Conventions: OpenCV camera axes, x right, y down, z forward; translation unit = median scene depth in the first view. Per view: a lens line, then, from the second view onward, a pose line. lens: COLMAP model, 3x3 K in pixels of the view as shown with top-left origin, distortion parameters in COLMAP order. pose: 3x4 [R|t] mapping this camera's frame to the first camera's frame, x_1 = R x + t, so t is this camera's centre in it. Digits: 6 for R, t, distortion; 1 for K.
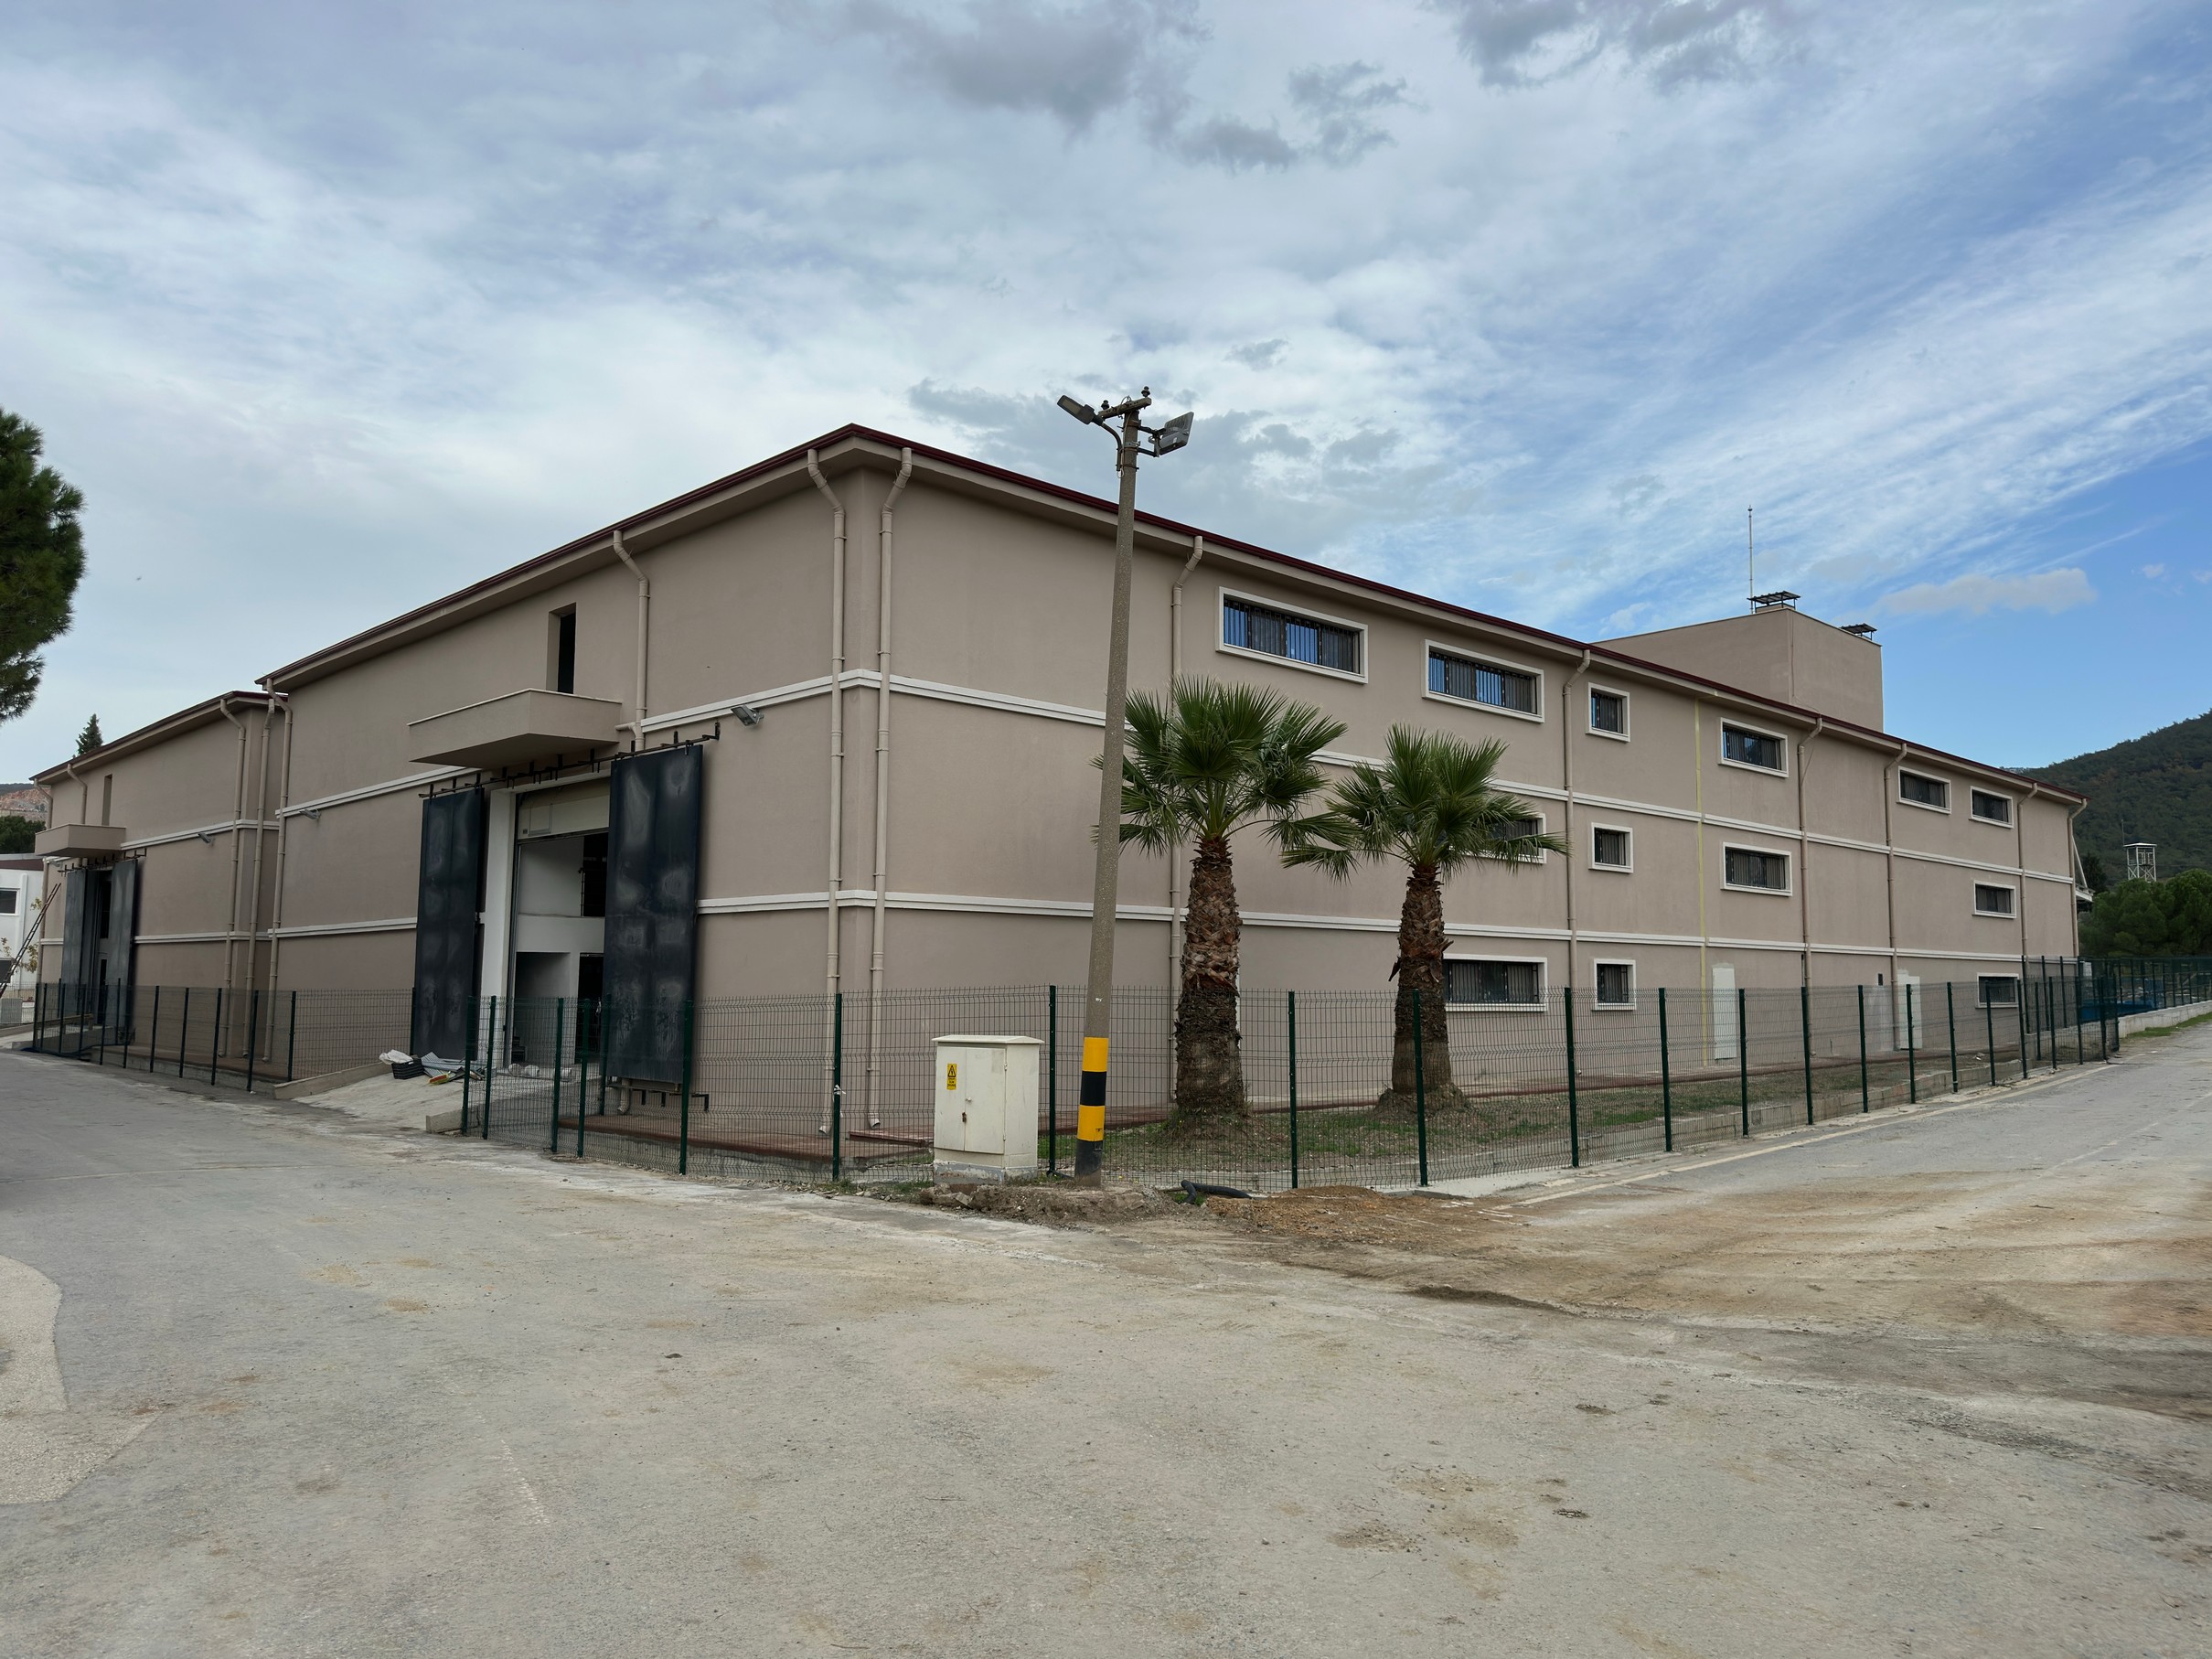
lens RADIAL K [[1557.3, 0, 1106.0], [0, 1557.3, 829.5], [0, 0, 1]] dist [0.002903, 0.003109]
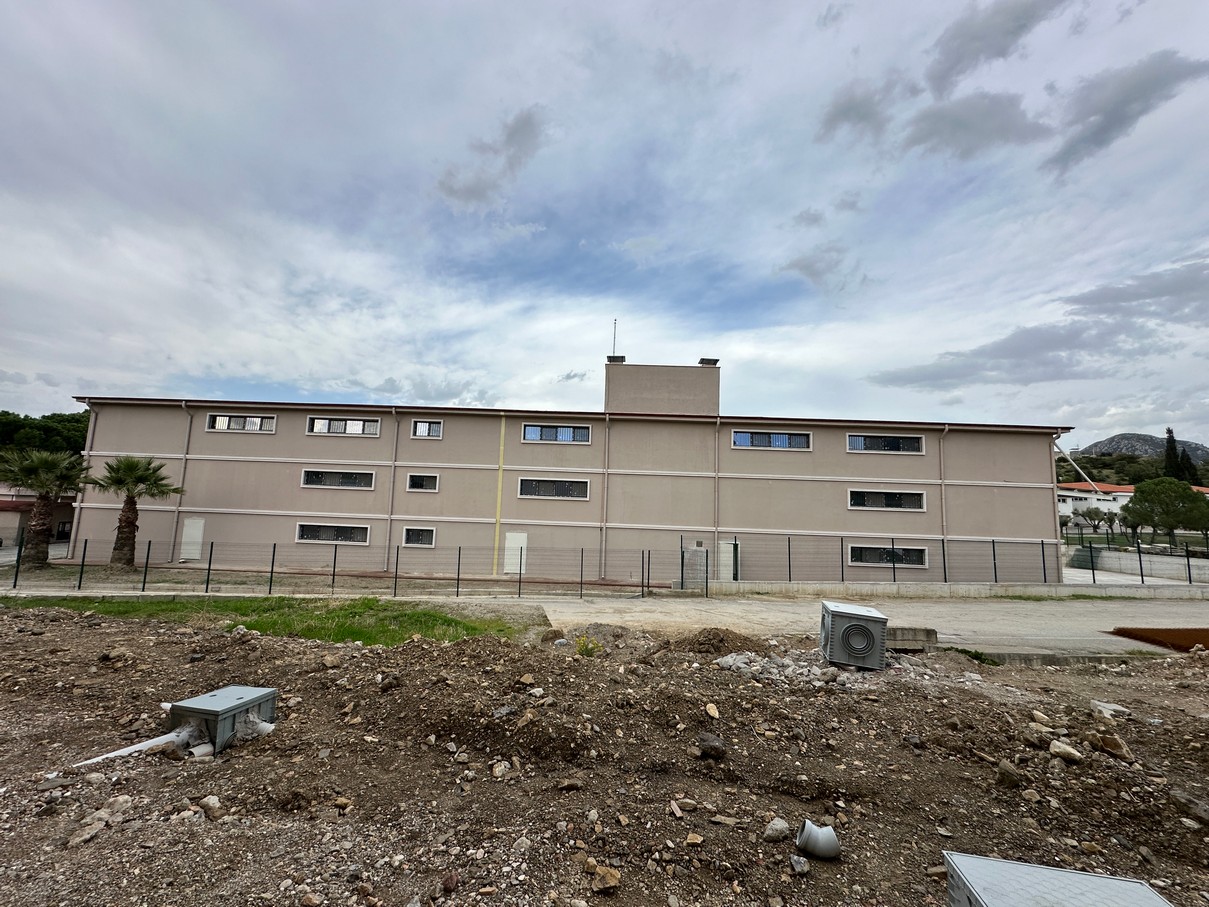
lens RADIAL K [[488.7, 0, 604.5], [0, 488.7, 453.5], [0, 0, 1]] dist [-0.000147, 0.000061]
pose [[0.709213, -0.070198, -0.701491, 1.617618], [0.035874, 0.997335, -0.063533, 0.037905], [0.704081, 0.019893, 0.709841, 0.948650]]
